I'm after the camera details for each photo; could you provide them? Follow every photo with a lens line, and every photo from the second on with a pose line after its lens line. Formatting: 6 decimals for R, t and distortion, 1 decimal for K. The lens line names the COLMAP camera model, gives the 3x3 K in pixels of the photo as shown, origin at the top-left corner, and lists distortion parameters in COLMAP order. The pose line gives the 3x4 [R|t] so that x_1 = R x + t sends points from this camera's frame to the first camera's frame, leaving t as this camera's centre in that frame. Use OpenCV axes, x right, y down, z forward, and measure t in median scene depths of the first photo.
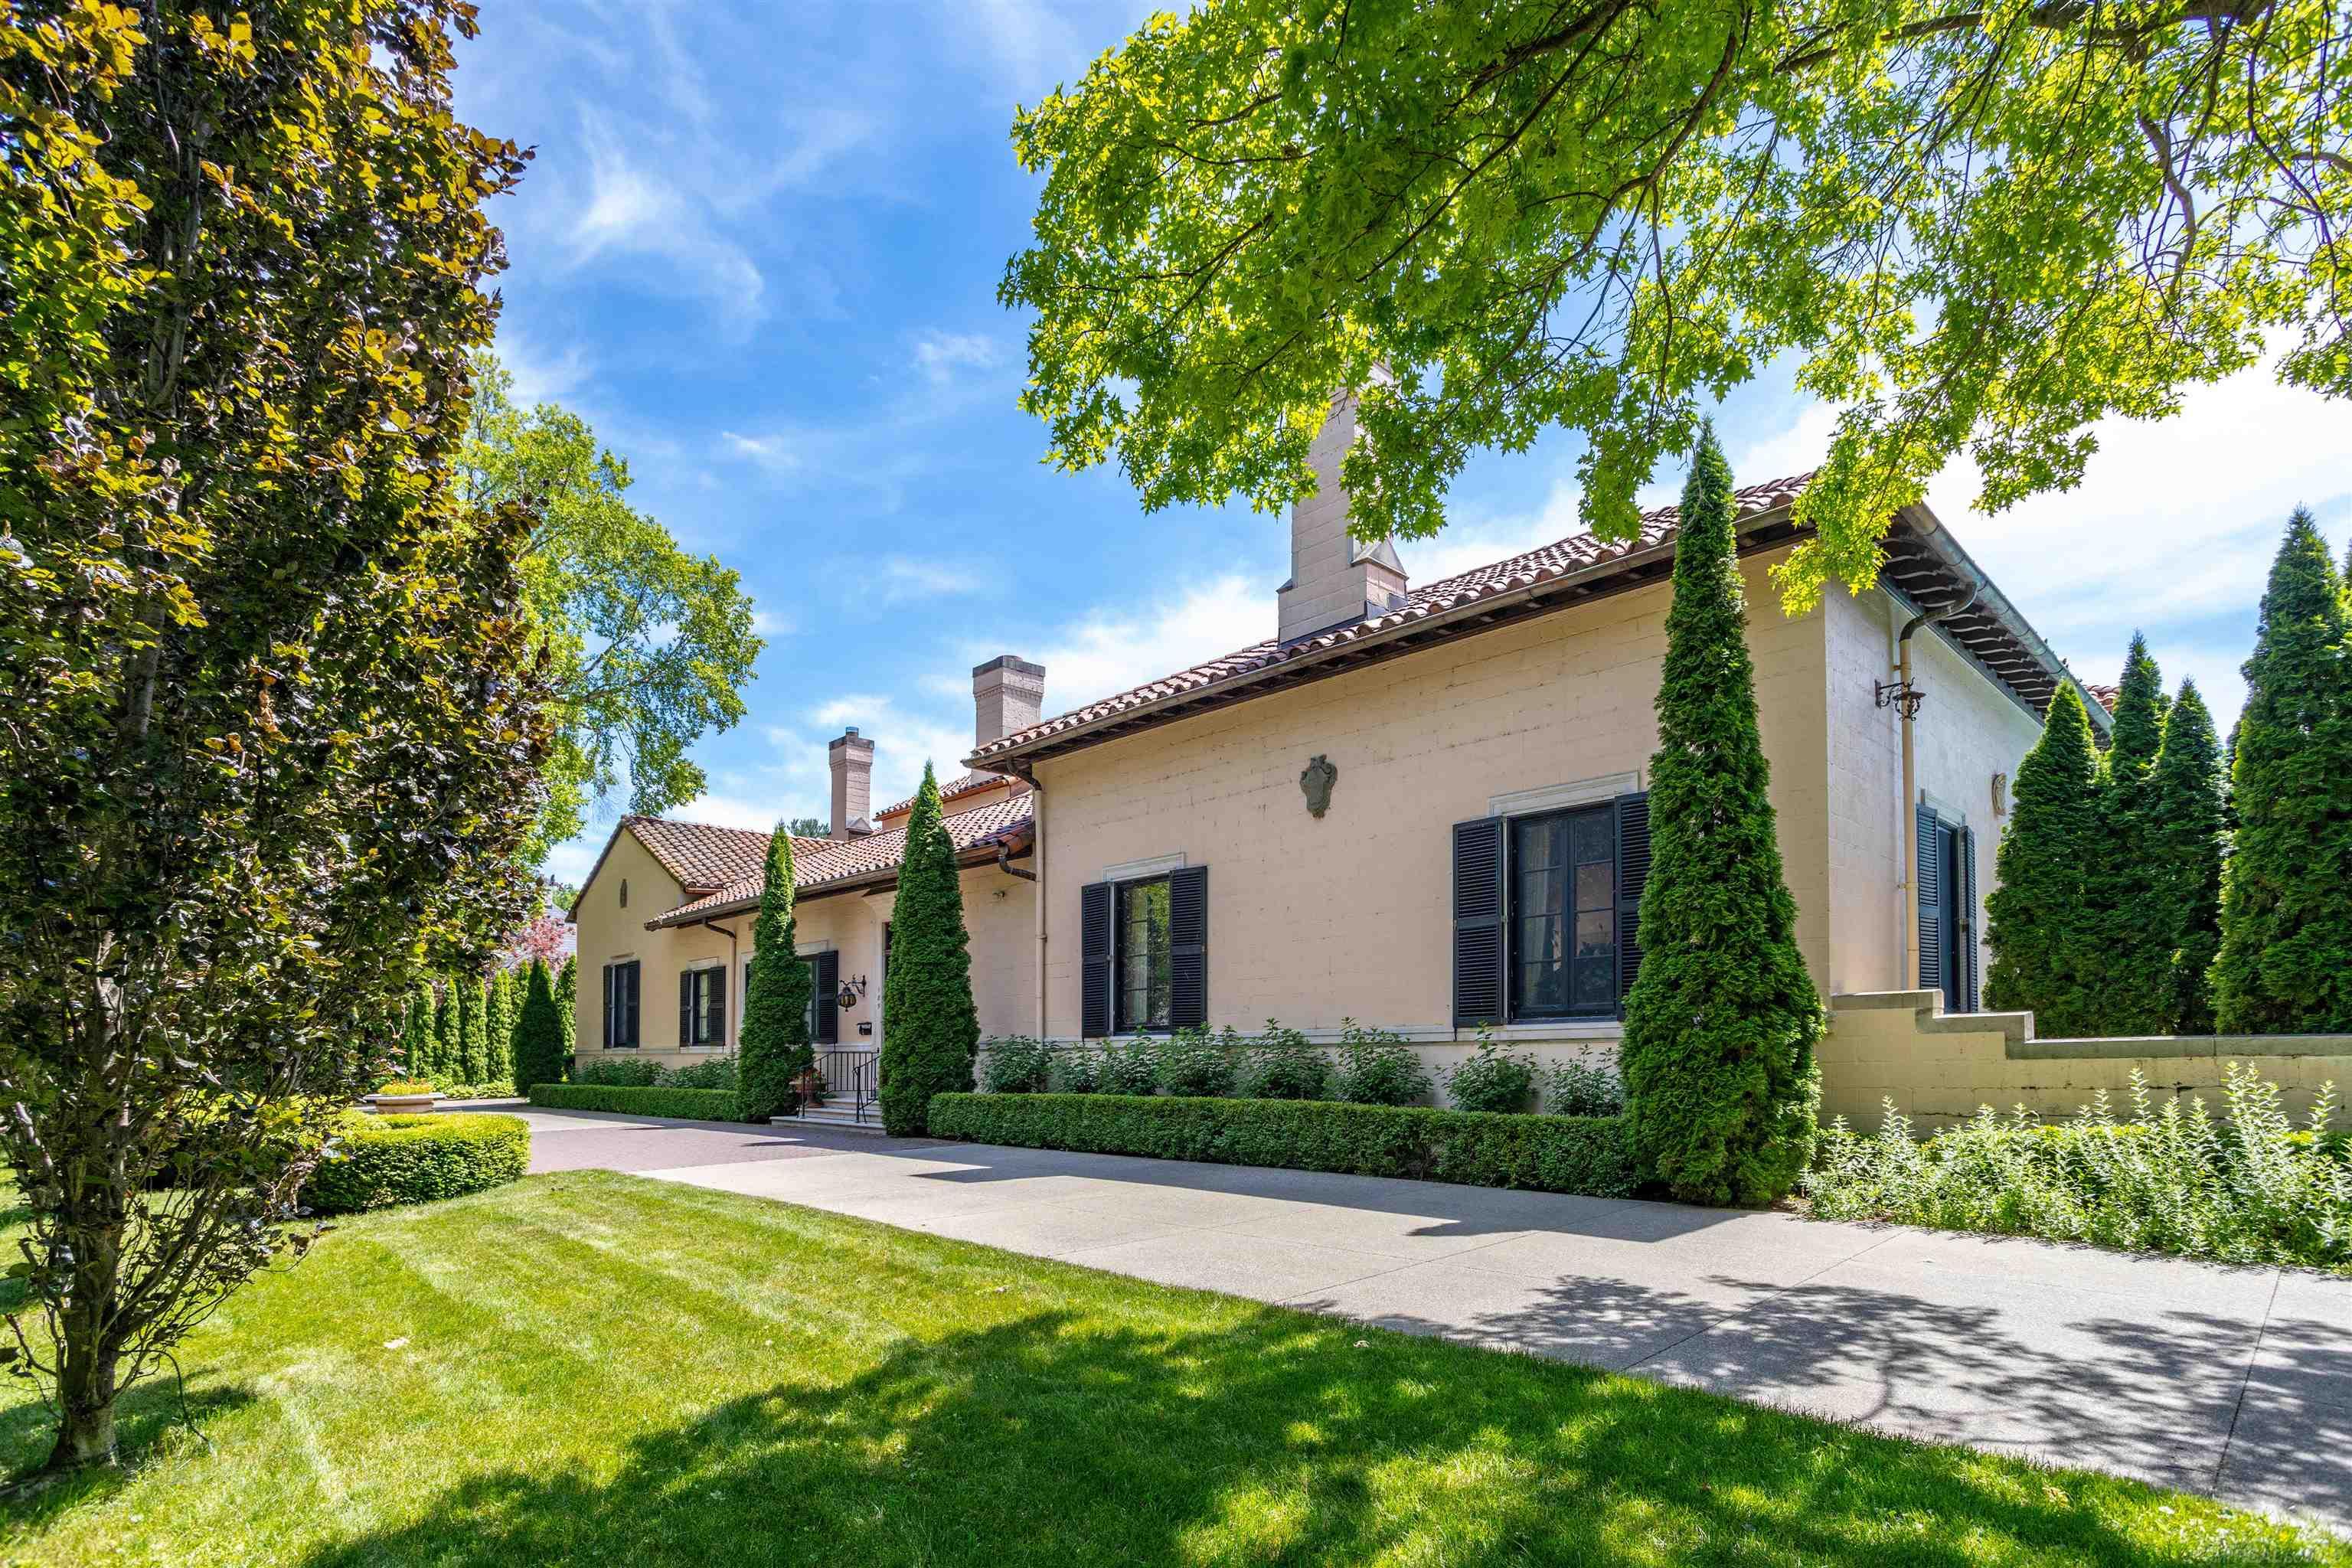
lens RADIAL K [[1128.1, 0, 1176.0], [0, 1128.1, 784.0], [0, 0, 1]] dist [-0.038454, 0.029018]
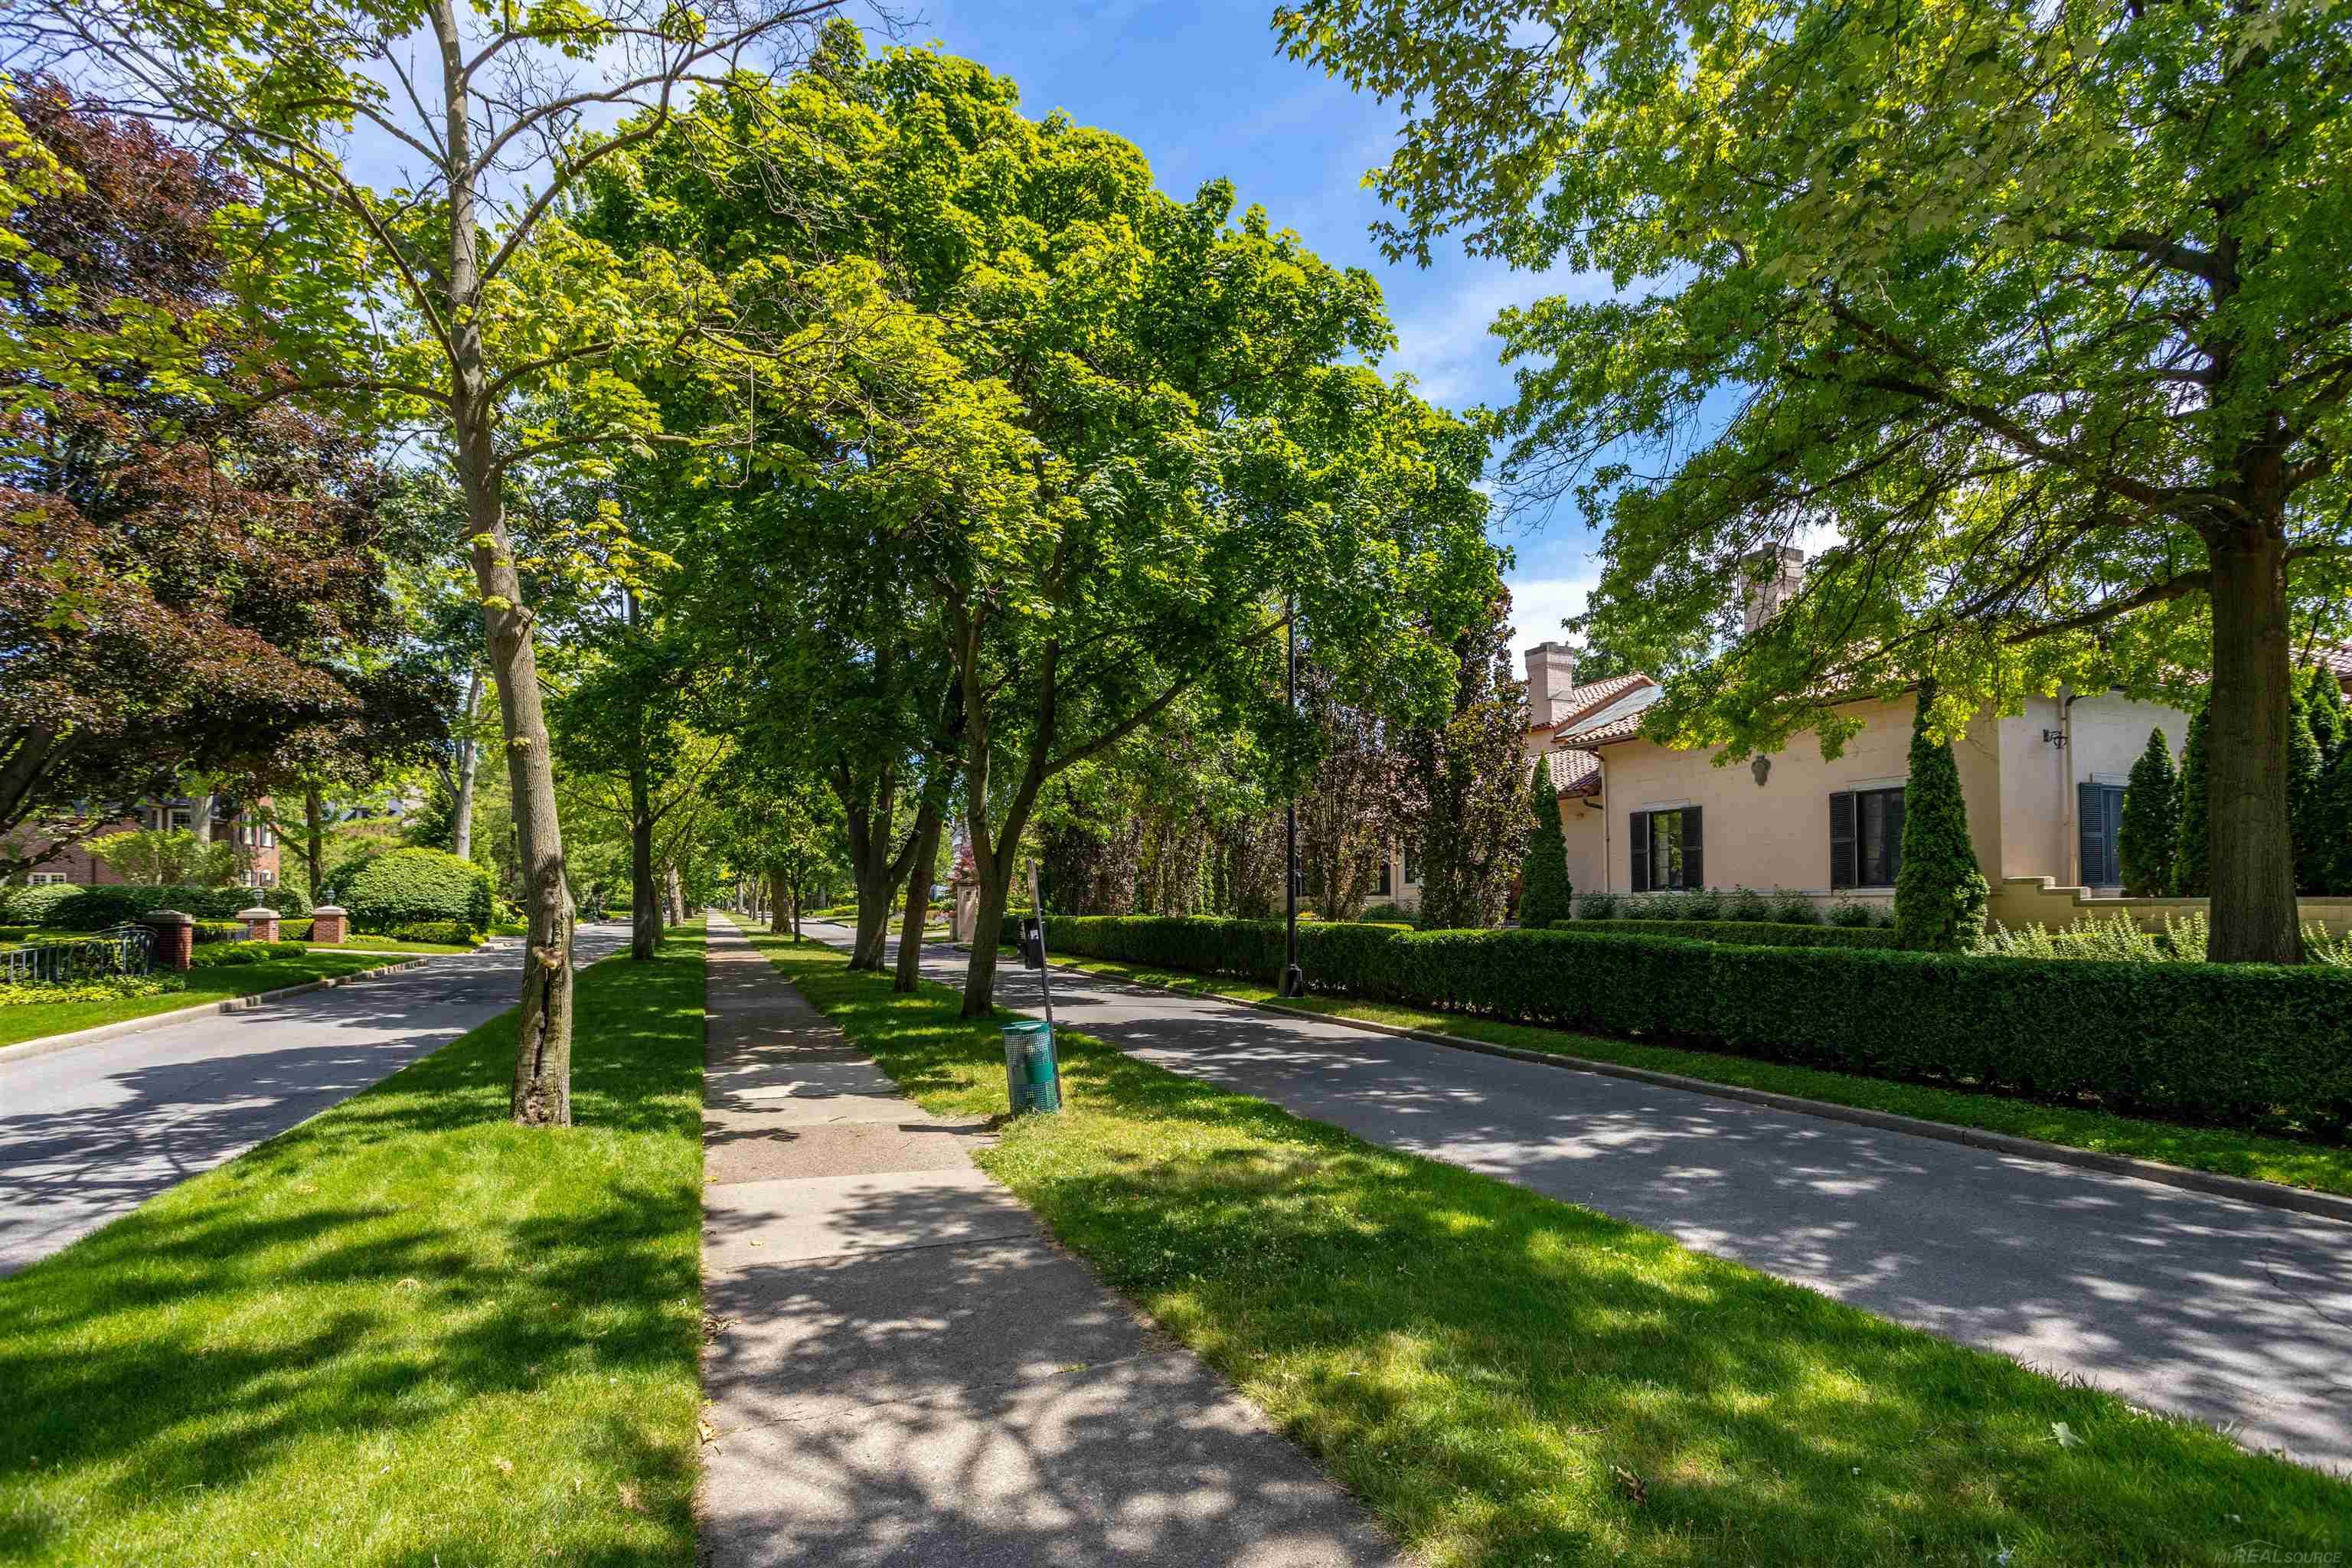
lens RADIAL K [[1128.1, 0, 1176.0], [0, 1128.1, 784.0], [0, 0, 1]] dist [-0.038454, 0.029018]
pose [[0.918907, -0.023090, -0.393798, -0.047946], [0.071914, 0.991362, 0.109681, -0.270379], [0.387864, -0.129106, 0.912630, -1.240597]]
